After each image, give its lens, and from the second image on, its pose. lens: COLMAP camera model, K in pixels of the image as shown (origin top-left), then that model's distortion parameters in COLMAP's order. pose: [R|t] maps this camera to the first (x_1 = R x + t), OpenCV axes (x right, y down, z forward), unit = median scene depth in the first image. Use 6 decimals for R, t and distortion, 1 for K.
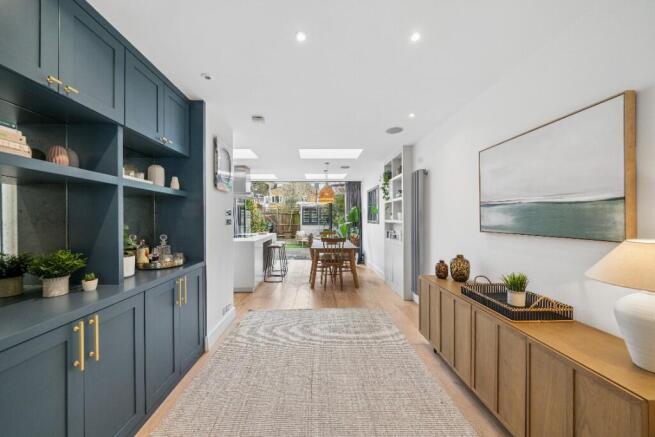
lens RADIAL K [[204.1, 0, 327.5], [0, 204.1, 218.5], [0, 0, 1]] dist [-0.000115, -0.000004]
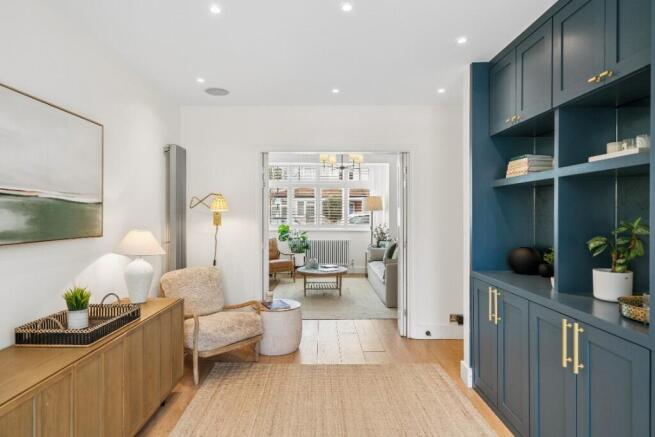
lens RADIAL K [[378.0, 0, 327.5], [0, 378.0, 218.5], [0, 0, 1]] dist [-0.000003, -0.000018]
pose [[-0.999570, 0.004191, 0.029018, -0.069931], [0.004454, 0.999950, 0.008989, -0.008081], [-0.028978, 0.009114, -0.999538, 2.011696]]
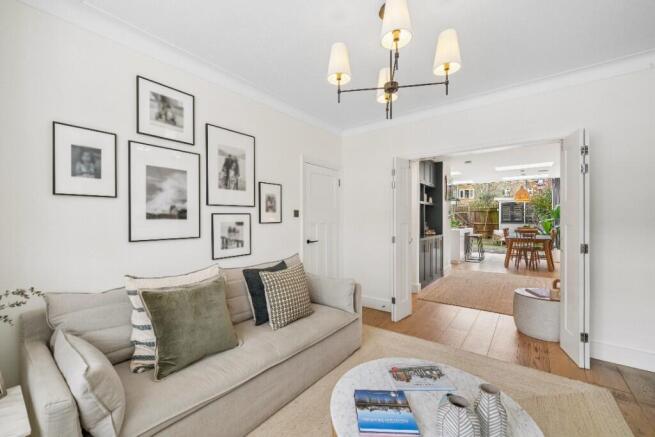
lens RADIAL K [[266.3, 0, 327.5], [0, 266.3, 218.5], [0, 0, 1]] dist [0.000675, -0.000011]
pose [[0.755987, -0.001468, -0.654586, 0.336011], [0.003866, 0.999990, 0.002222, 0.024323], [0.654576, -0.004211, 0.755985, -1.982180]]
